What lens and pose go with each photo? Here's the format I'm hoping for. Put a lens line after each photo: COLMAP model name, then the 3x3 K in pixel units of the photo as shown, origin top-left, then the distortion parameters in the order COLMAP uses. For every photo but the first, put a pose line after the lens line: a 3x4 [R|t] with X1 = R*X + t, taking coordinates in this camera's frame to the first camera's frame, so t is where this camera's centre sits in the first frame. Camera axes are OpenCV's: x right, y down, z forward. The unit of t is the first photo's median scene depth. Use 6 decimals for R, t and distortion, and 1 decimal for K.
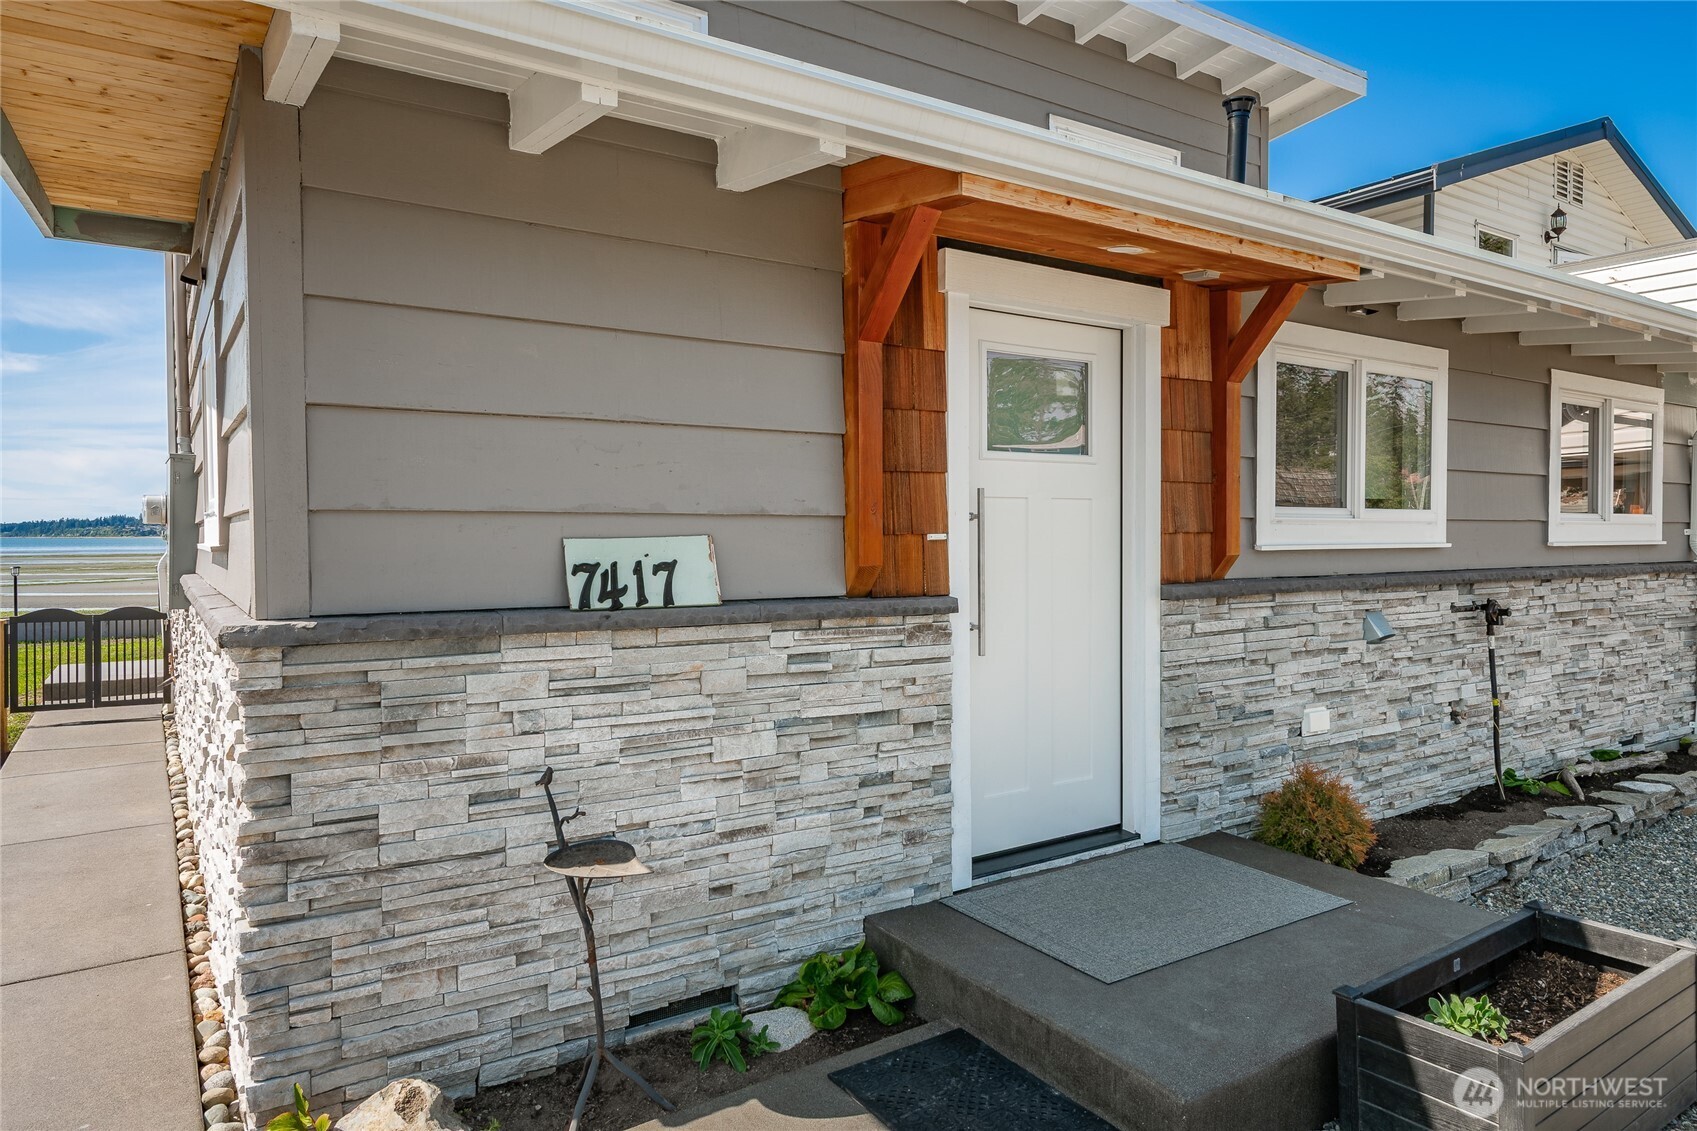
lens RADIAL K [[1077.2, 0, 848.5], [0, 1077.2, 565.5], [0, 0, 1]] dist [0.002726, 0.000976]
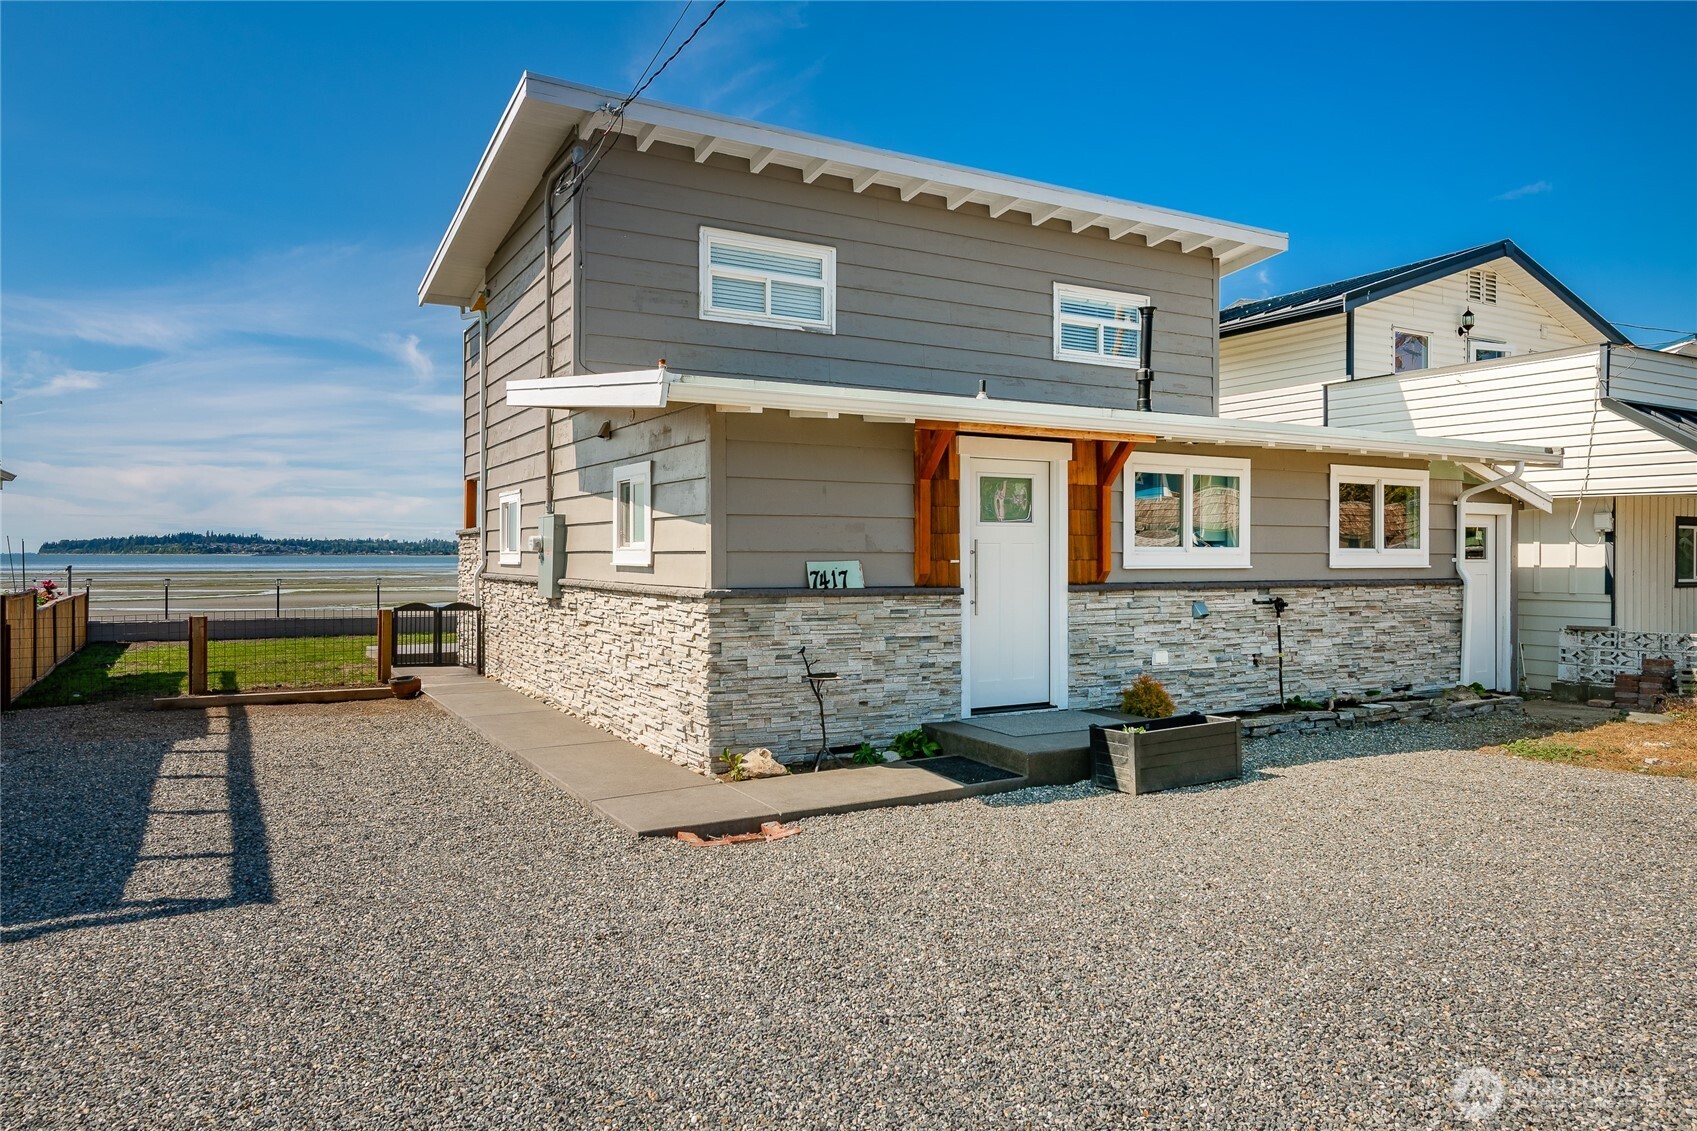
lens RADIAL K [[1131.5, 0, 870.1], [0, 1131.5, 599.6], [0, 0, 1]] dist [-0.000328, -0.000240]
pose [[0.998778, 0.006590, -0.048989, 0.020287], [-0.006079, 0.999926, 0.010569, 0.030240], [0.049055, -0.010258, 0.998743, -1.400906]]
